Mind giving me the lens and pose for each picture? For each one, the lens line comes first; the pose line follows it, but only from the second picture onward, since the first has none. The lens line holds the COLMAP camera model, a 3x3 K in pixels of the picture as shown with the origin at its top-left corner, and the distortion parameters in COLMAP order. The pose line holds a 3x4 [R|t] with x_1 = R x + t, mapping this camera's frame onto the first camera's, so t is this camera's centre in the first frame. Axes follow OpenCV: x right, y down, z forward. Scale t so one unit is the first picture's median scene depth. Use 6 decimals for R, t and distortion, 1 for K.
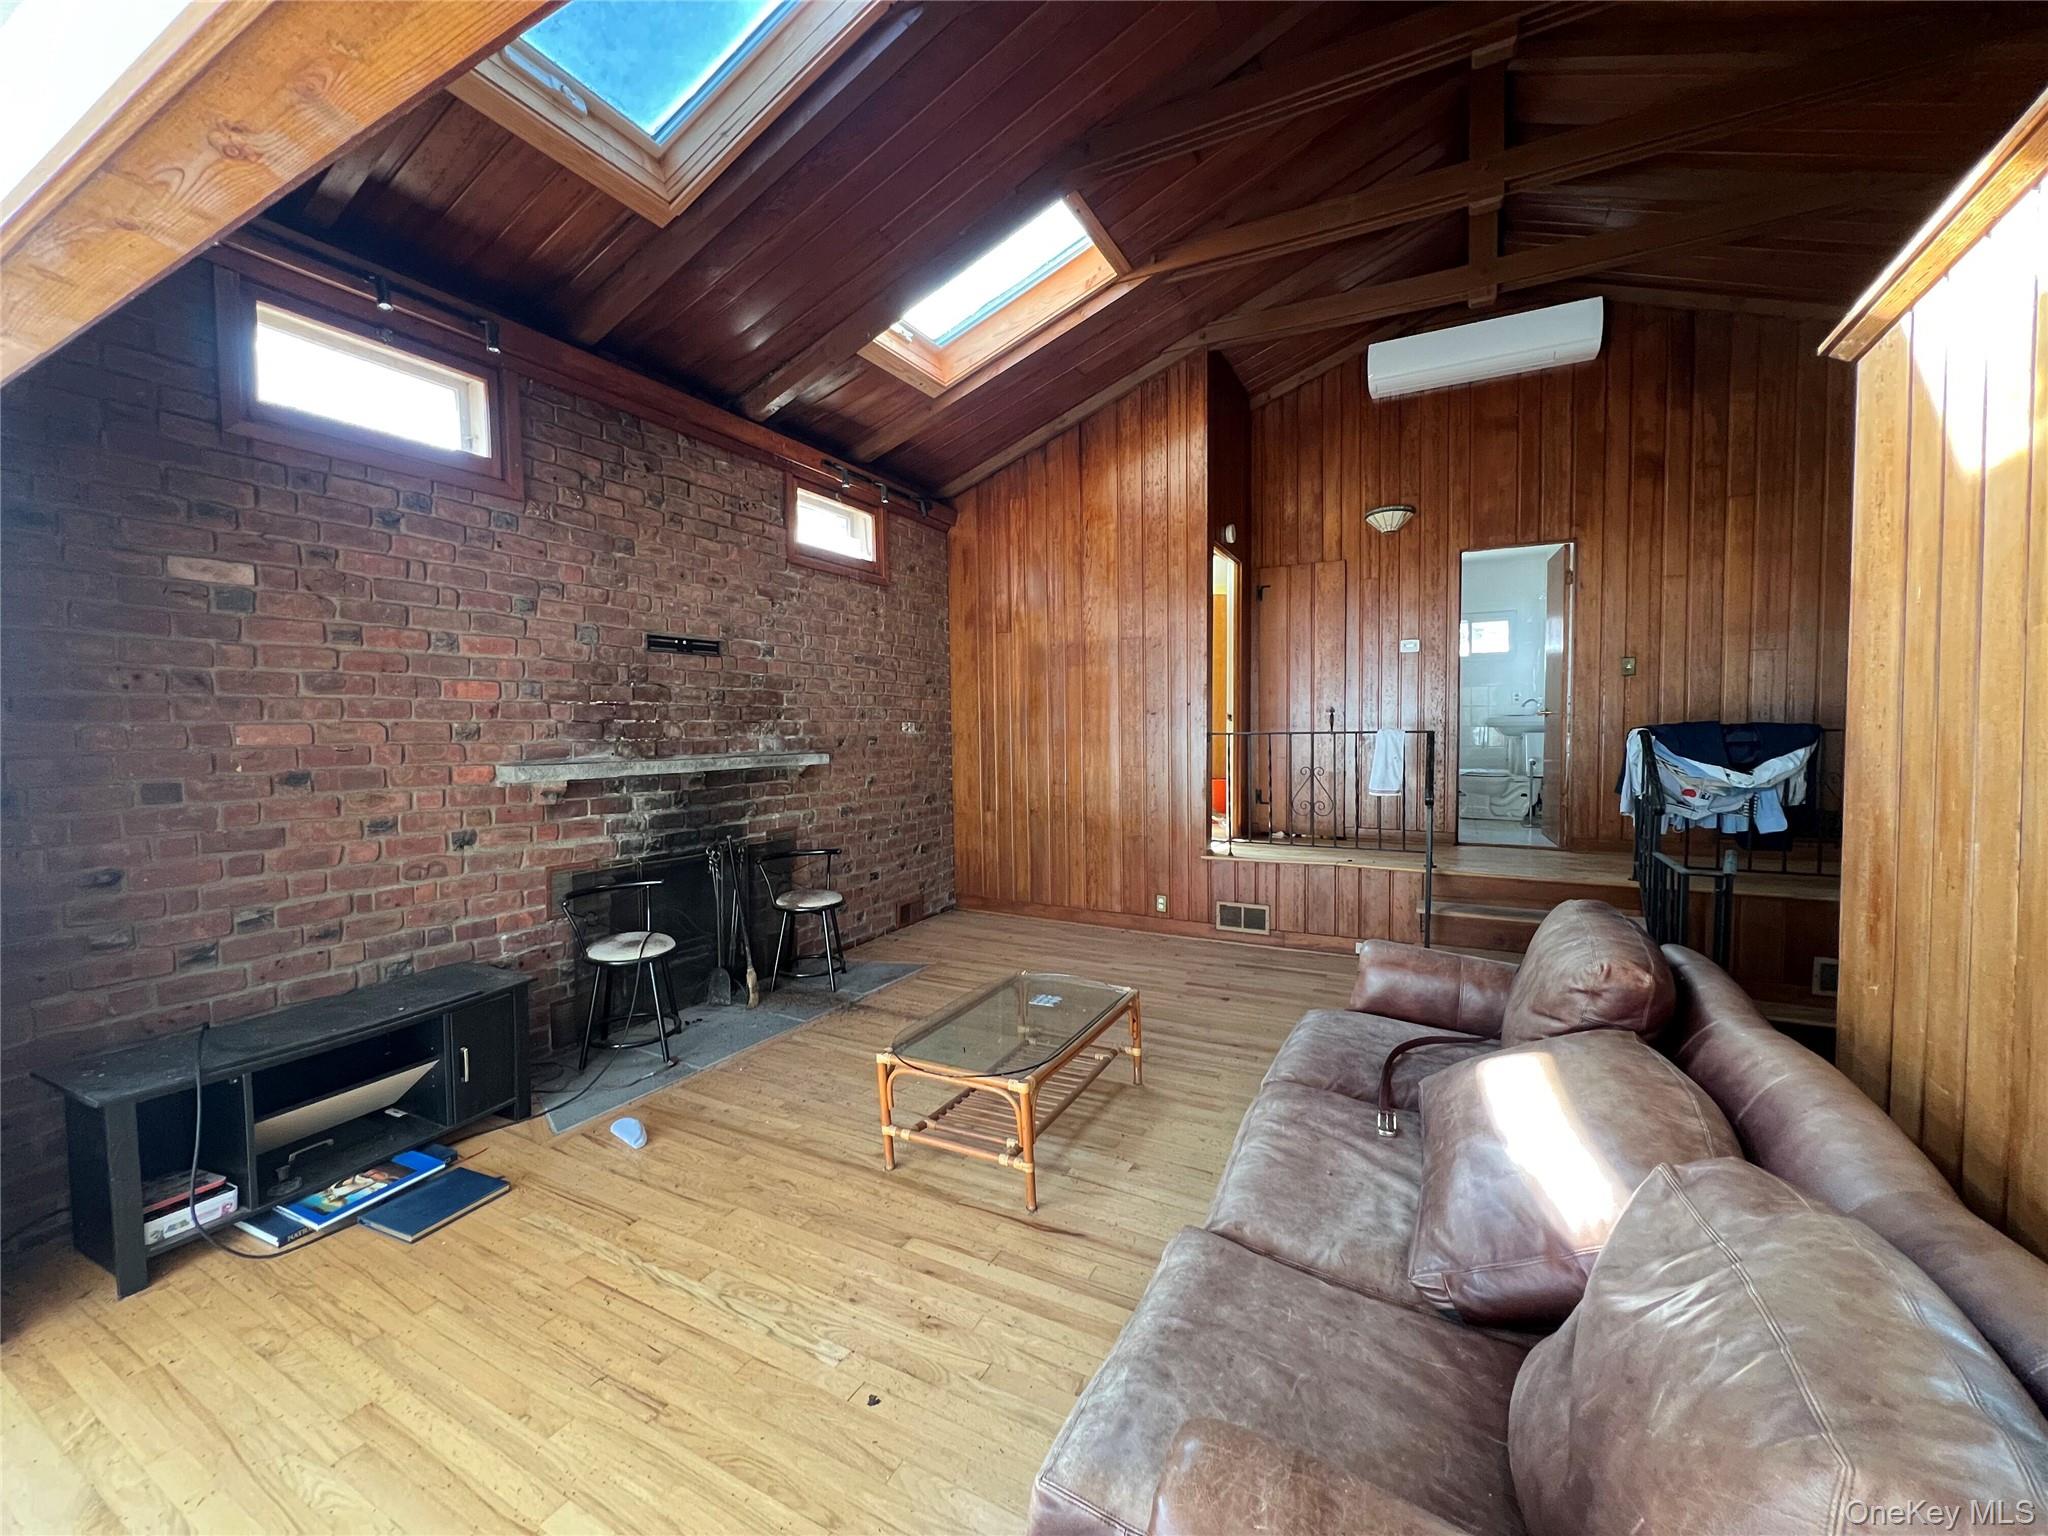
lens RADIAL K [[822.0, 0, 1020.6], [0, 822.0, 760.5], [0, 0, 1]] dist [-0.001428, 0.000832]
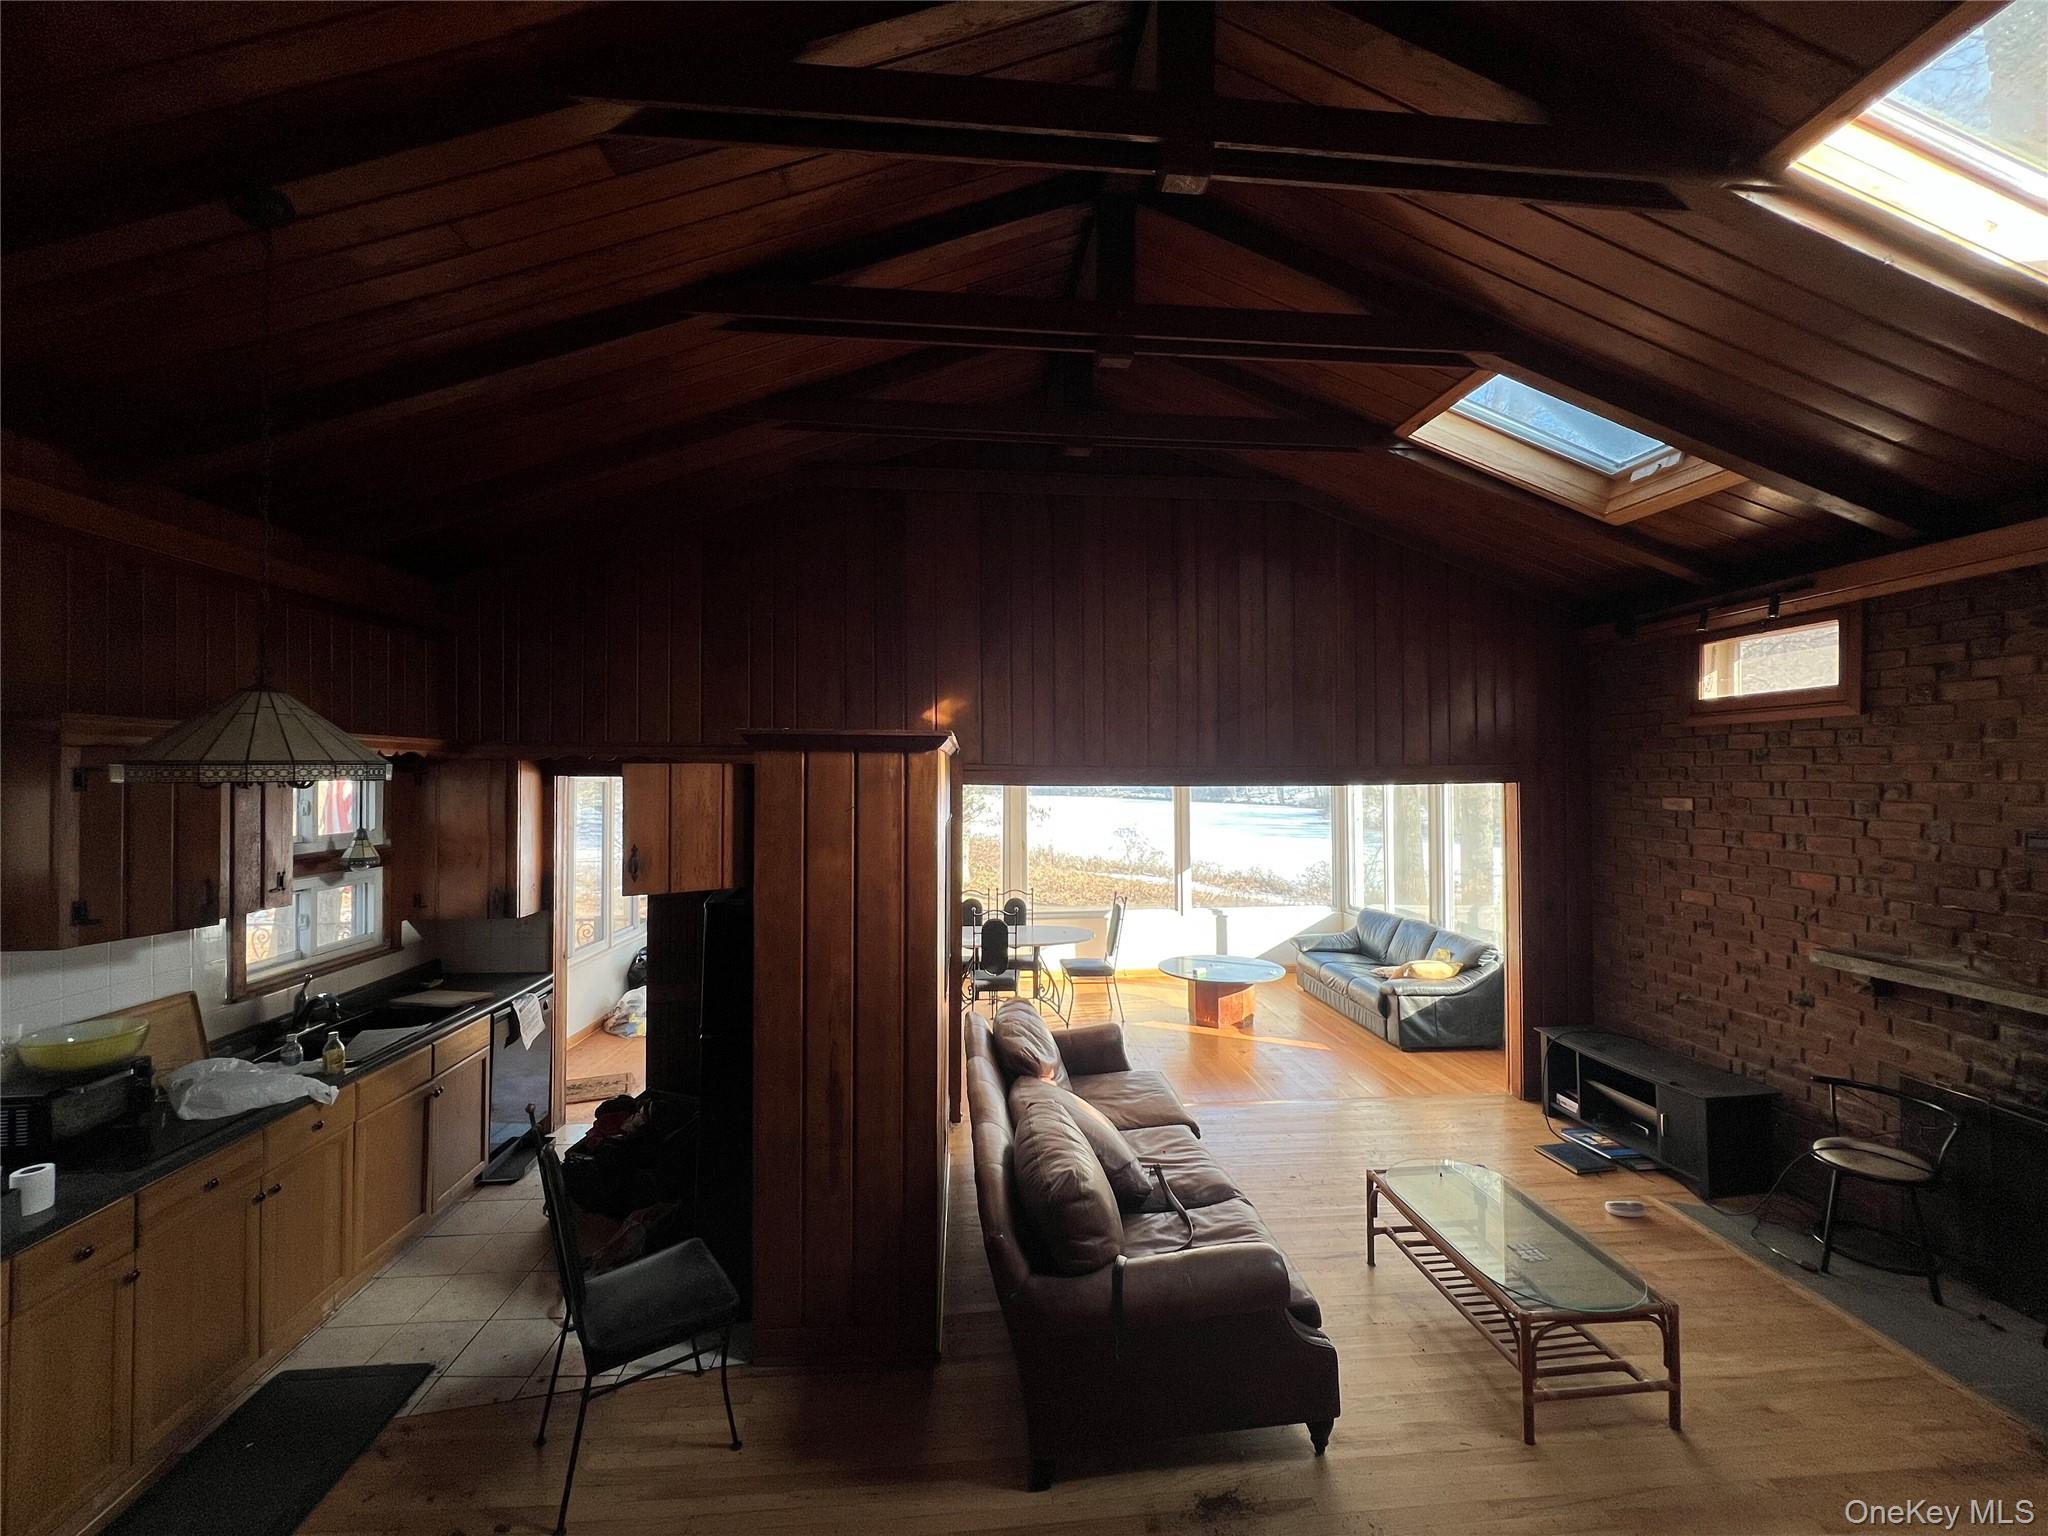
lens RADIAL K [[822.0, 0, 1028.4], [0, 822.0, 766.3], [0, 0, 1]] dist [-0.001428, 0.000832]
pose [[-0.836302, -0.000460, -0.548269, 0.907385], [-0.019053, 0.999420, 0.028224, -0.249748], [0.547938, 0.034050, -0.835826, 1.279236]]
